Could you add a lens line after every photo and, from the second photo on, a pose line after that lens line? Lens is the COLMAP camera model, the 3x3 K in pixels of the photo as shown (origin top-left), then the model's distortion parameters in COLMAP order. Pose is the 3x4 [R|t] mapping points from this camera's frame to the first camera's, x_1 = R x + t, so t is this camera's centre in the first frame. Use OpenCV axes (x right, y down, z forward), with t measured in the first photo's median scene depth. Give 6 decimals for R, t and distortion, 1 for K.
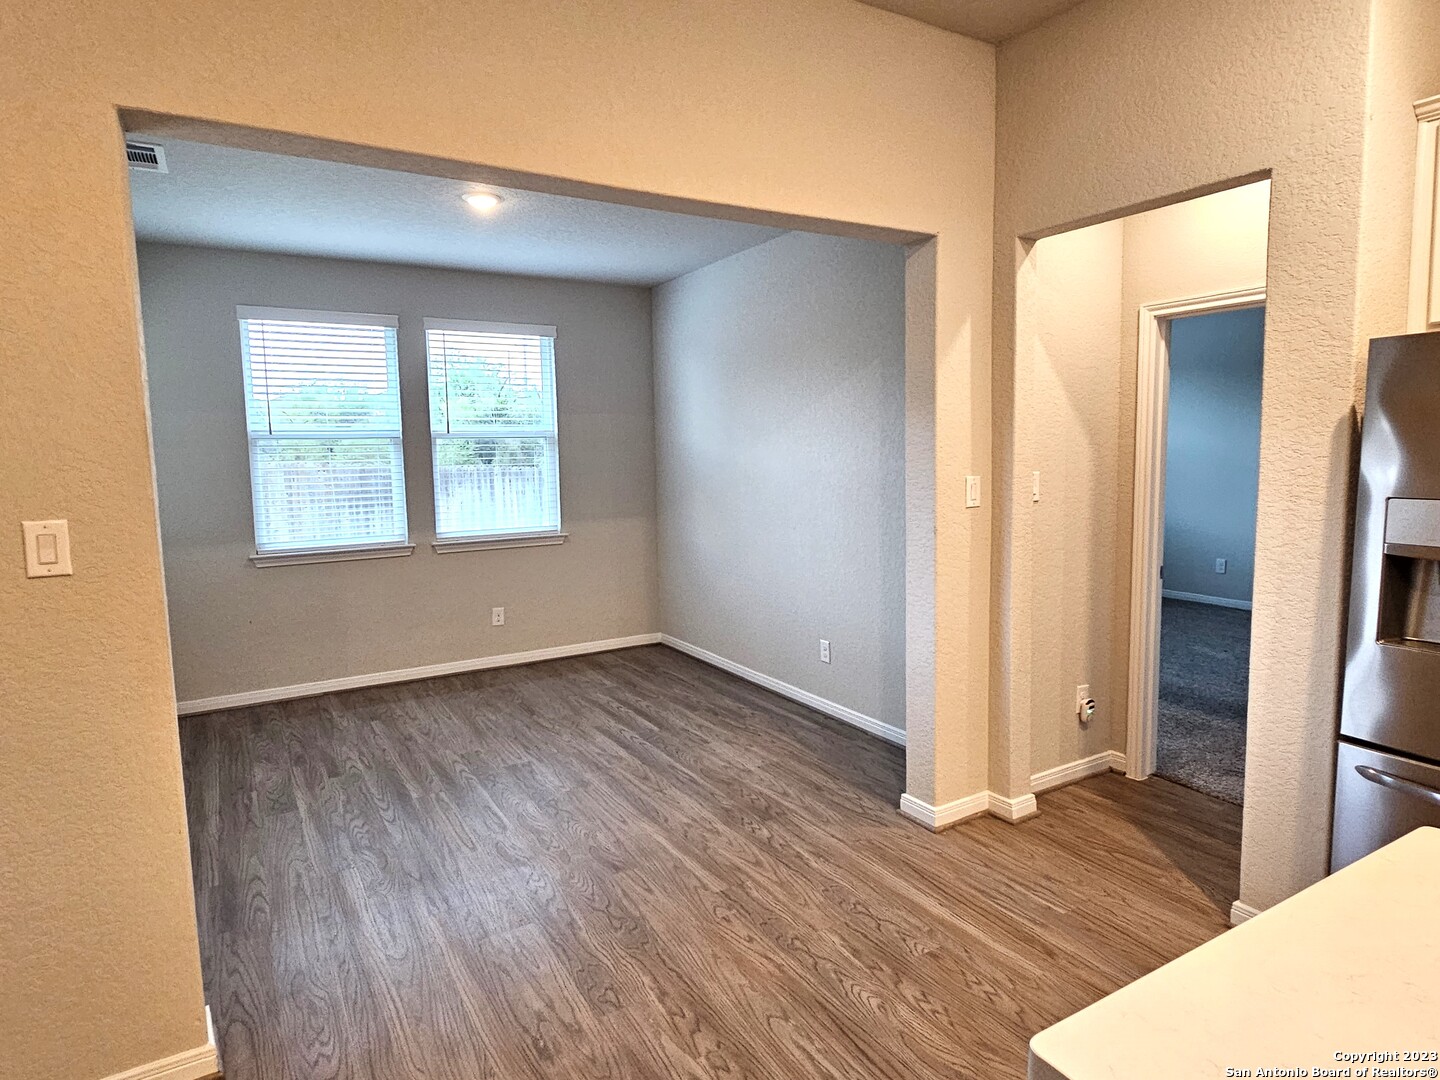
lens RADIAL K [[826.8, 0, 720.0], [0, 826.8, 540.0], [0, 0, 1]] dist [0.001325, 0.000129]
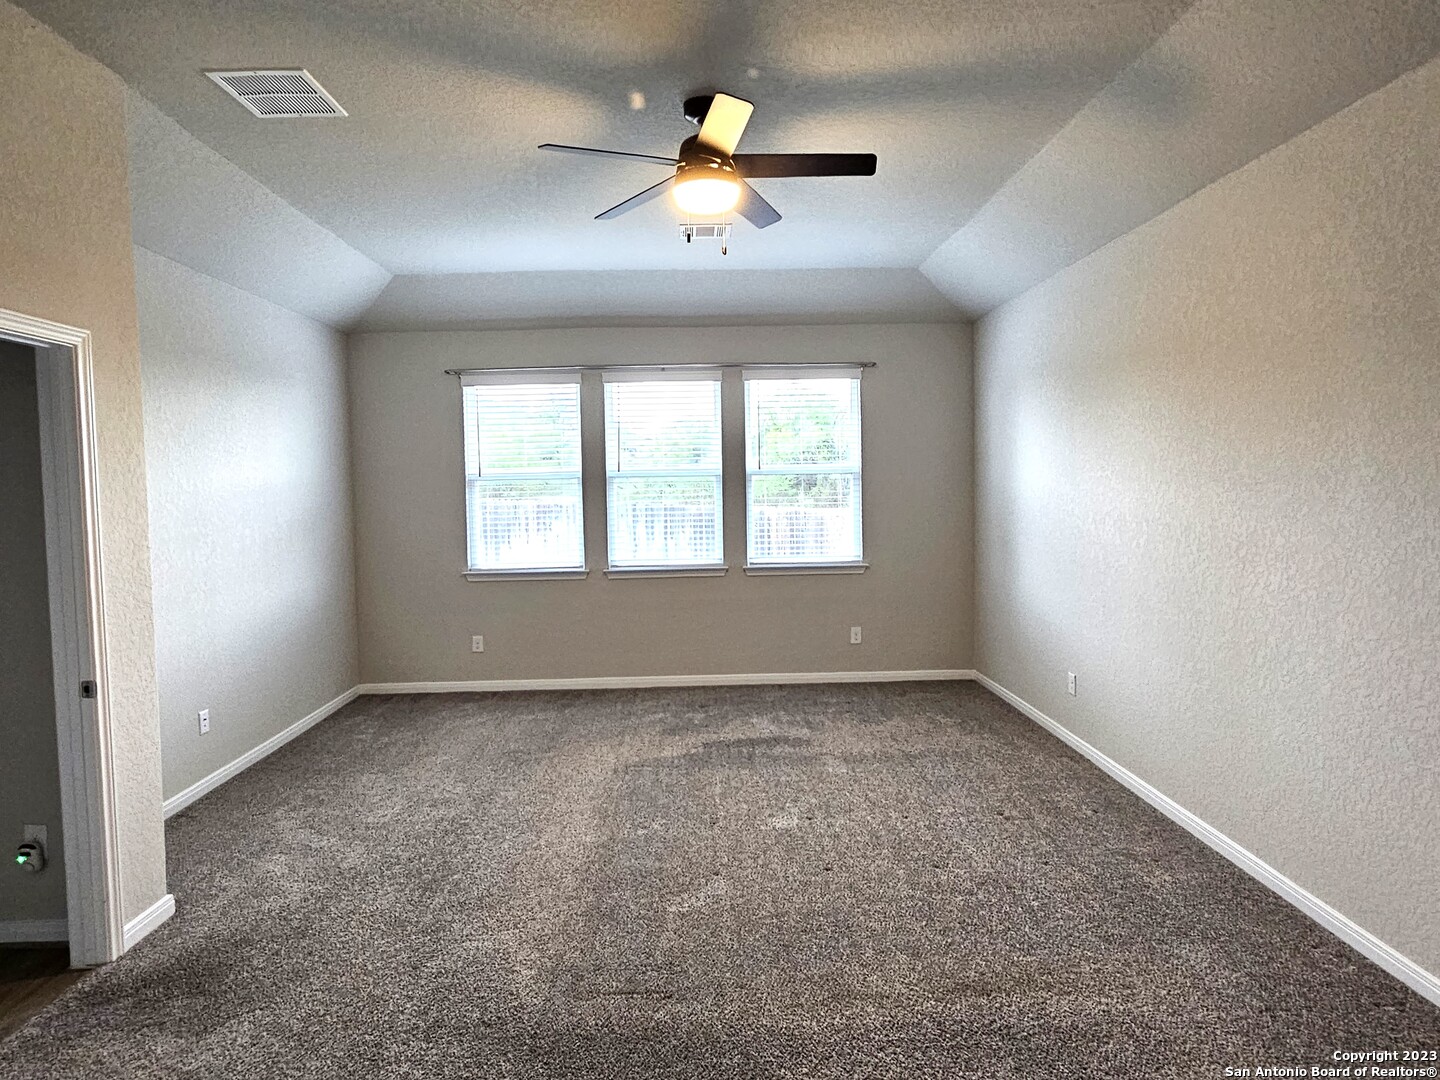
lens RADIAL K [[758.8, 0, 715.4], [0, 758.8, 529.3], [0, 0, 1]] dist [0.000407, 0.000063]
pose [[0.869592, 0.026091, -0.493081, 0.134160], [-0.049390, 0.998191, -0.034285, -0.010733], [0.491295, 0.054168, 0.869307, 0.075189]]
